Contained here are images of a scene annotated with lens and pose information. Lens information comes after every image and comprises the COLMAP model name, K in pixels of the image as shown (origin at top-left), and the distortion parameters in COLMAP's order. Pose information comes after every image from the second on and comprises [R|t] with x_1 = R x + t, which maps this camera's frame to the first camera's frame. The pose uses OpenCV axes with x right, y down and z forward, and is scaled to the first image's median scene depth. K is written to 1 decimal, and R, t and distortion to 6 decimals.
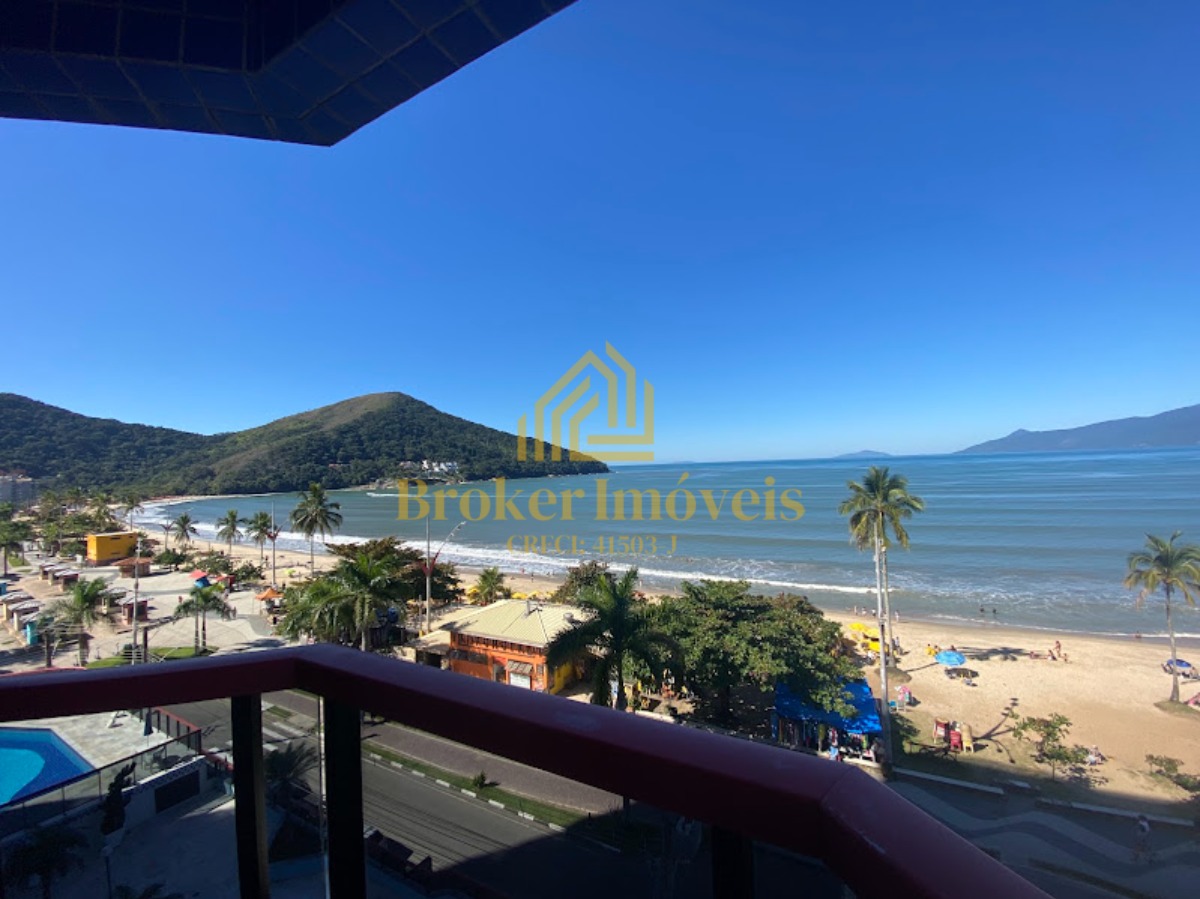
lens RADIAL K [[480.4, 0, 600.0], [0, 480.4, 449.5], [0, 0, 1]] dist [-0.000152, 0.000082]
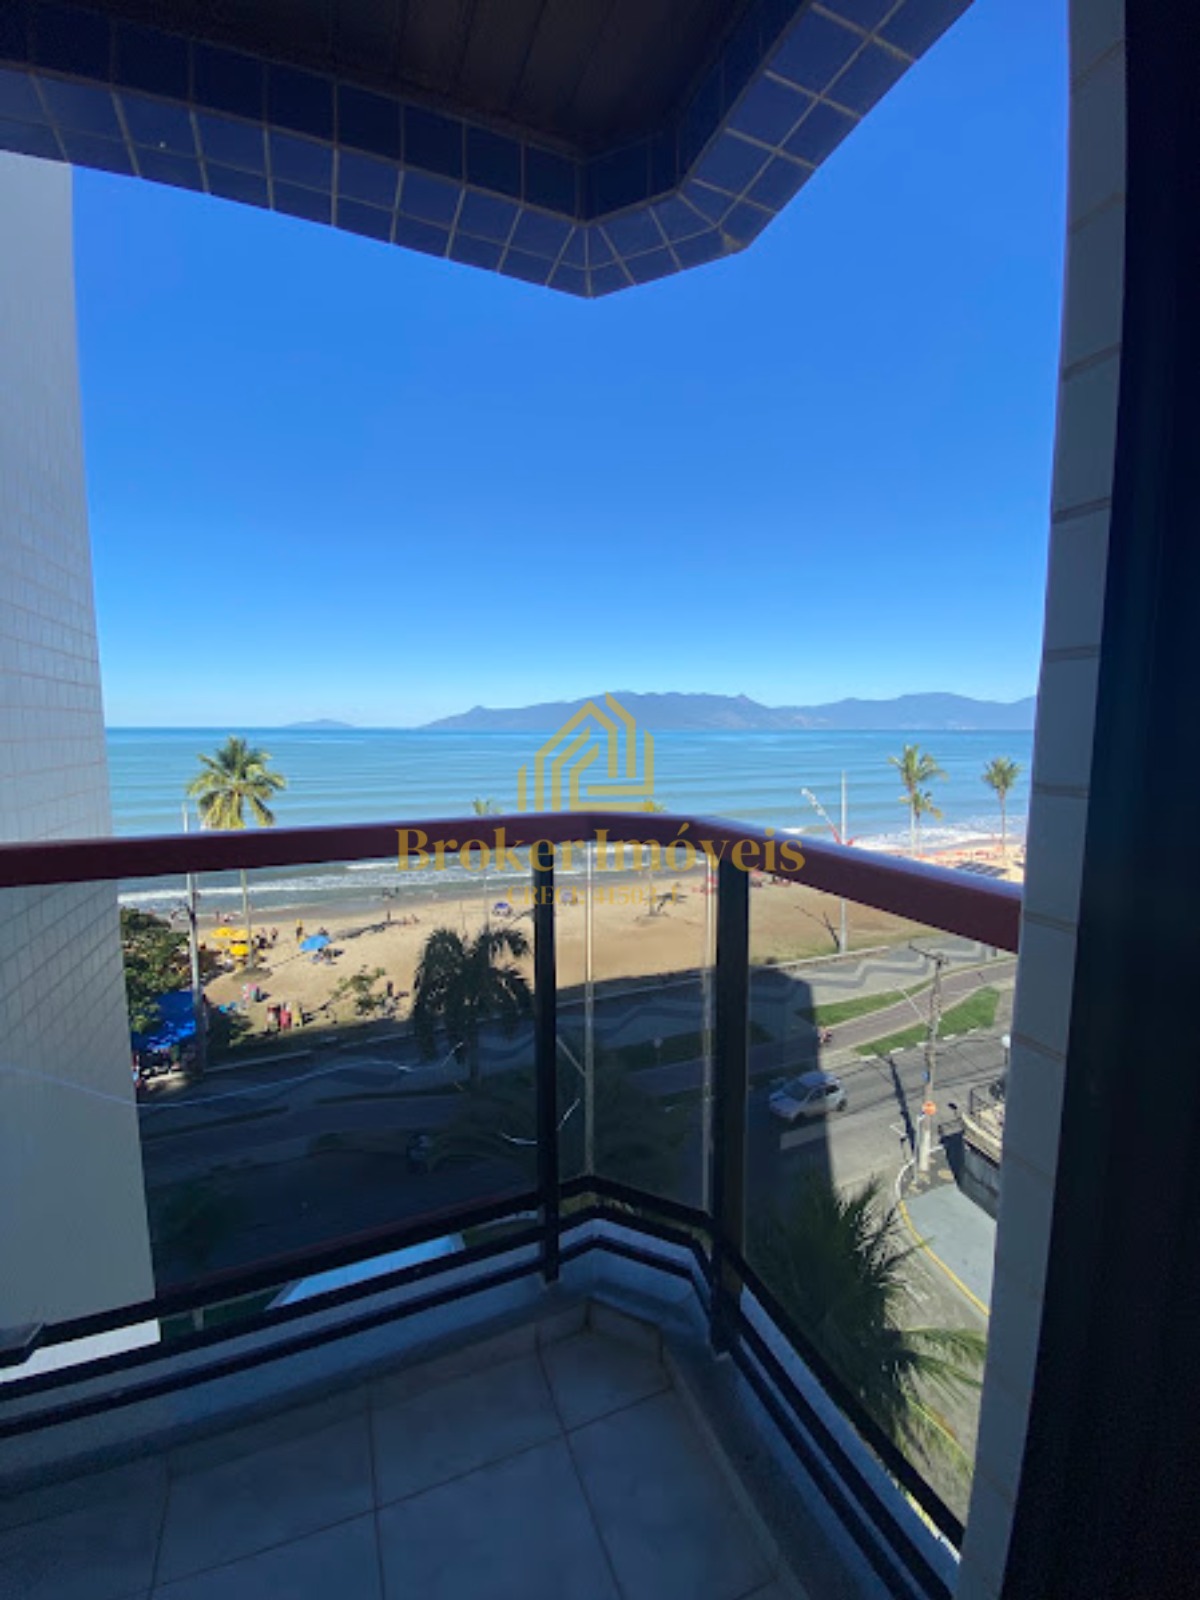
lens RADIAL K [[640.5, 0, 600.0], [0, 640.5, 800.0], [0, 0, 1]] dist [-0.000152, 0.000082]
pose [[0.618881, -0.043224, 0.784295, 0.098091], [-0.059665, 0.993013, 0.101807, -0.008322], [-0.783216, -0.109801, 0.611978, -0.187216]]
